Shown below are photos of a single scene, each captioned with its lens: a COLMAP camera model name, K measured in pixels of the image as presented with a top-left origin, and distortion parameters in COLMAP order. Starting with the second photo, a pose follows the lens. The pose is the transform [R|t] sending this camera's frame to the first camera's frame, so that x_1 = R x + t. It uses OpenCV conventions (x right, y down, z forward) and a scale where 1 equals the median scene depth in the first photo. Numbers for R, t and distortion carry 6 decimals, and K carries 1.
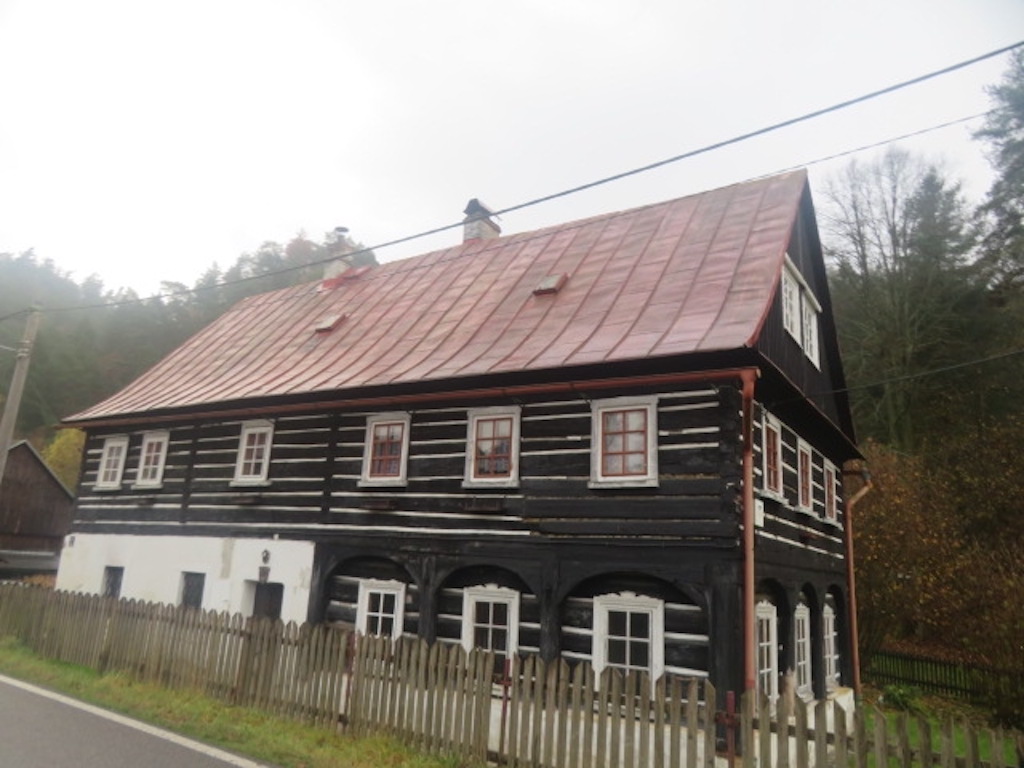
lens RADIAL K [[764.3, 0, 512.0], [0, 764.3, 384.0], [0, 0, 1]] dist [0.004809, -0.001357]
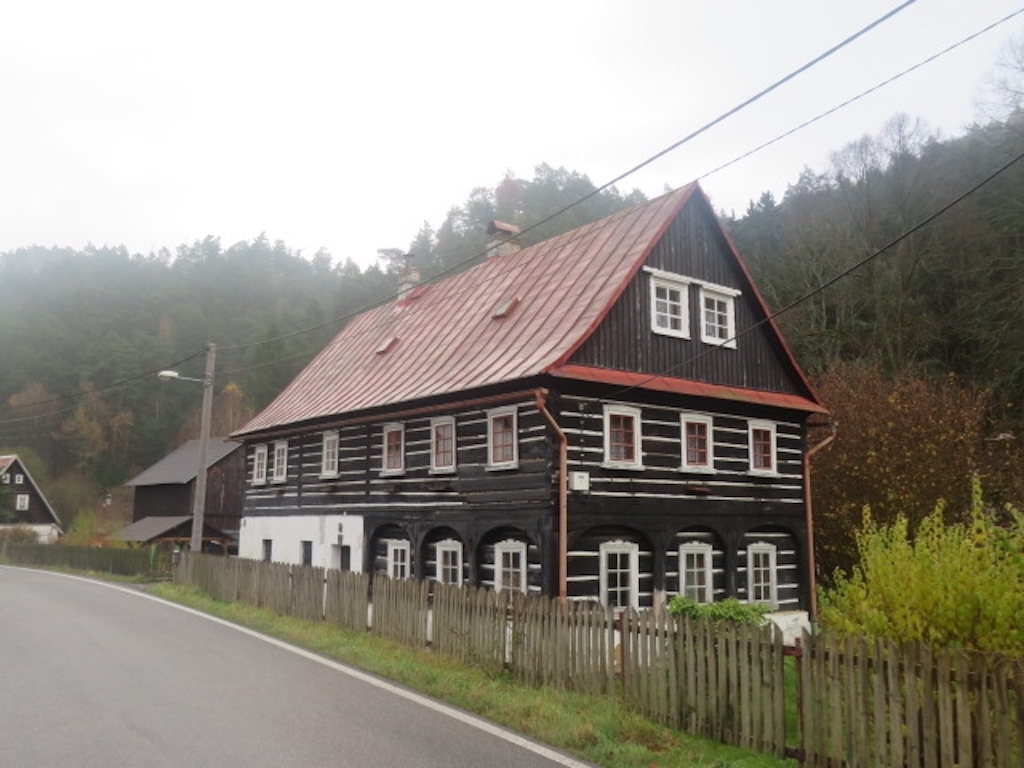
lens RADIAL K [[905.1, 0, 512.0], [0, 905.1, 384.0], [0, 0, 1]] dist [-0.003148, 0.005709]
pose [[0.941031, -0.104122, -0.321899, 0.527726], [0.128626, 0.990125, 0.055755, -0.087442], [0.312914, -0.093871, 0.945131, -0.444657]]
